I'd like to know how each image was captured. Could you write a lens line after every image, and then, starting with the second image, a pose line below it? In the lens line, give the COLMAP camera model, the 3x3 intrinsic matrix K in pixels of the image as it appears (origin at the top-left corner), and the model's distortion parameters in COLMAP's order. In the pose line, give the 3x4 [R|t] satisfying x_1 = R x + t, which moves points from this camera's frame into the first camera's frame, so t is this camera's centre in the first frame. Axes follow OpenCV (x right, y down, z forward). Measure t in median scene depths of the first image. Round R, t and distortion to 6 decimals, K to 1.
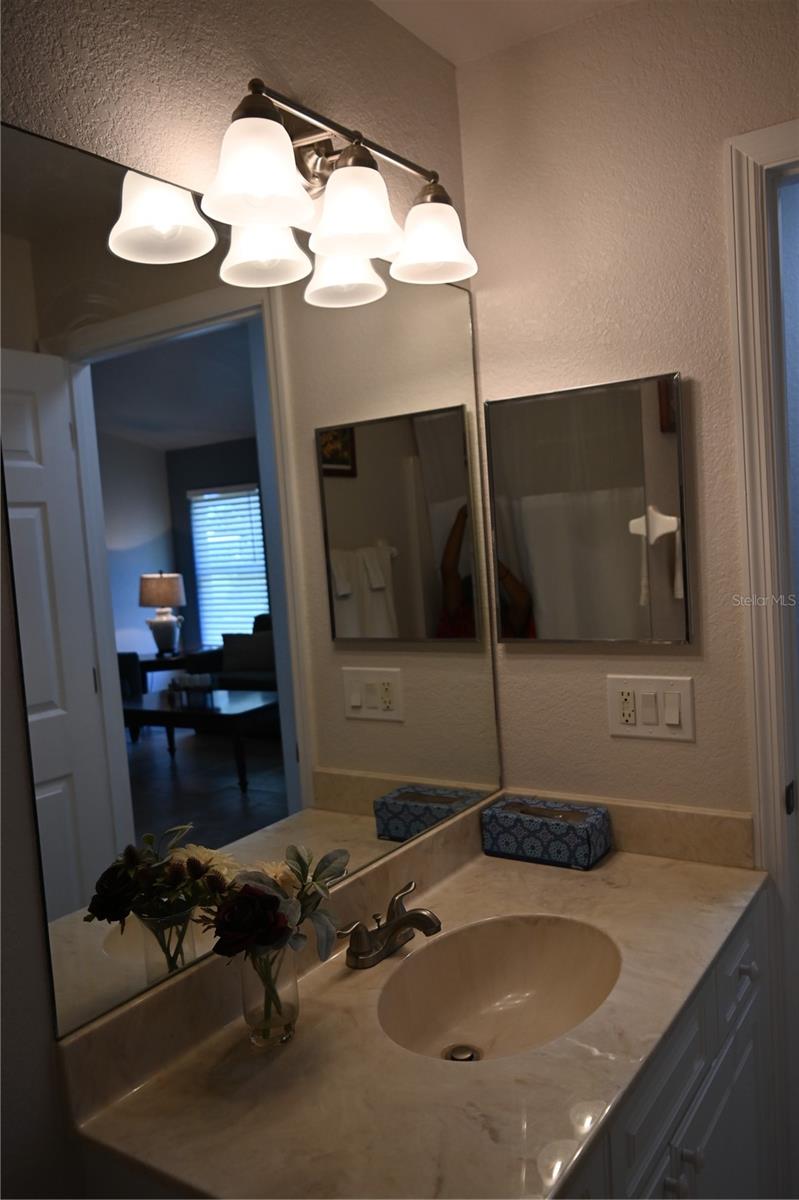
lens RADIAL K [[933.4, 0, 397.2], [0, 933.4, 603.3], [0, 0, 1]] dist [-0.018360, 0.015123]
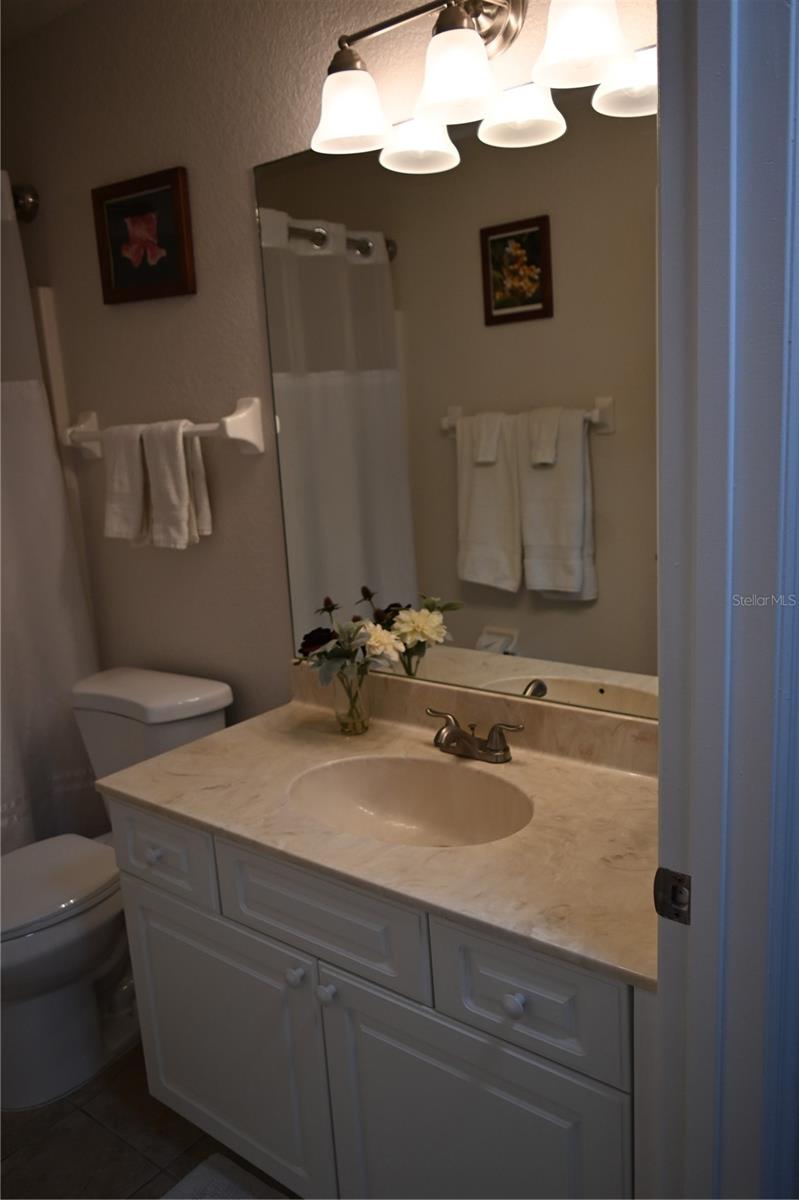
lens RADIAL K [[933.4, 0, 397.2], [0, 933.4, 603.3], [0, 0, 1]] dist [-0.018360, 0.015123]
pose [[-0.076689, 0.283374, -0.955938, 1.072890], [-0.007964, 0.958557, 0.284789, -0.148765], [0.997023, 0.029453, -0.071254, 0.984909]]
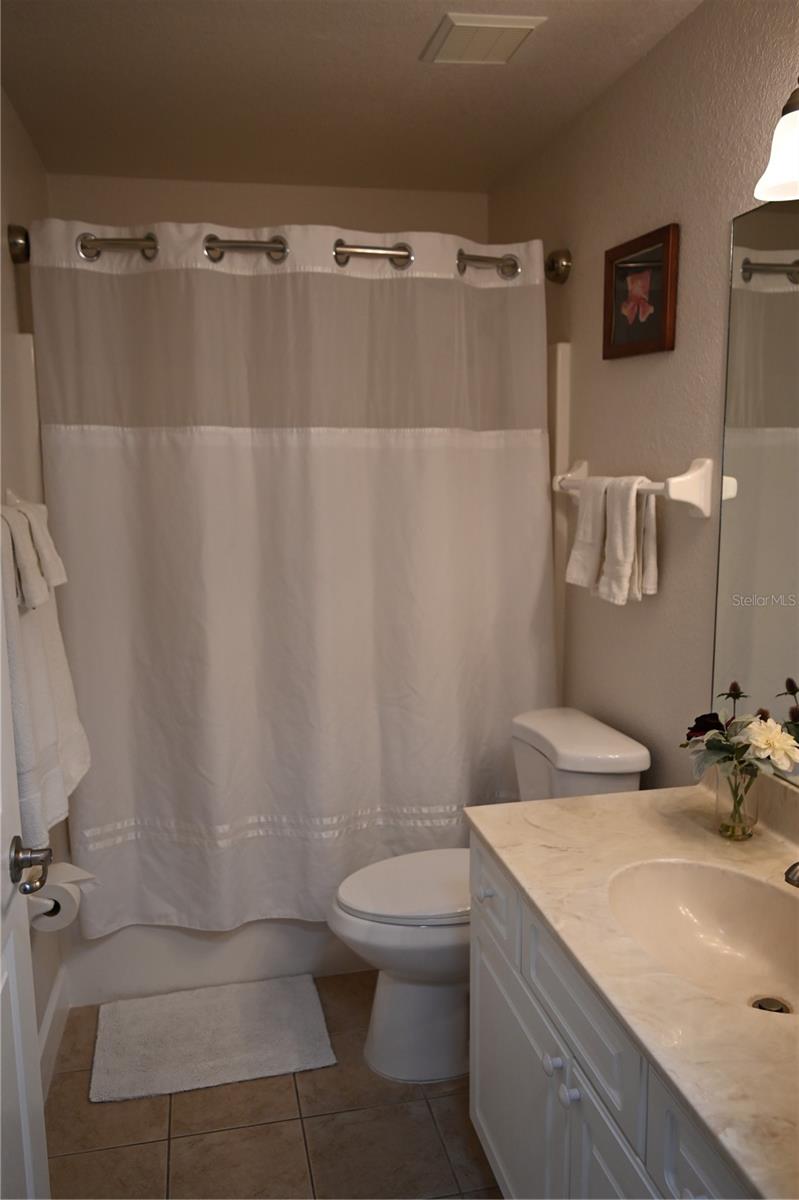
lens RADIAL K [[933.4, 0, 397.2], [0, 933.4, 603.3], [0, 0, 1]] dist [-0.018360, 0.015123]
pose [[-0.690815, 0.186659, -0.698522, 0.932862], [0.004480, 0.967188, 0.254022, -0.183527], [0.723018, 0.172353, -0.668984, 1.258565]]
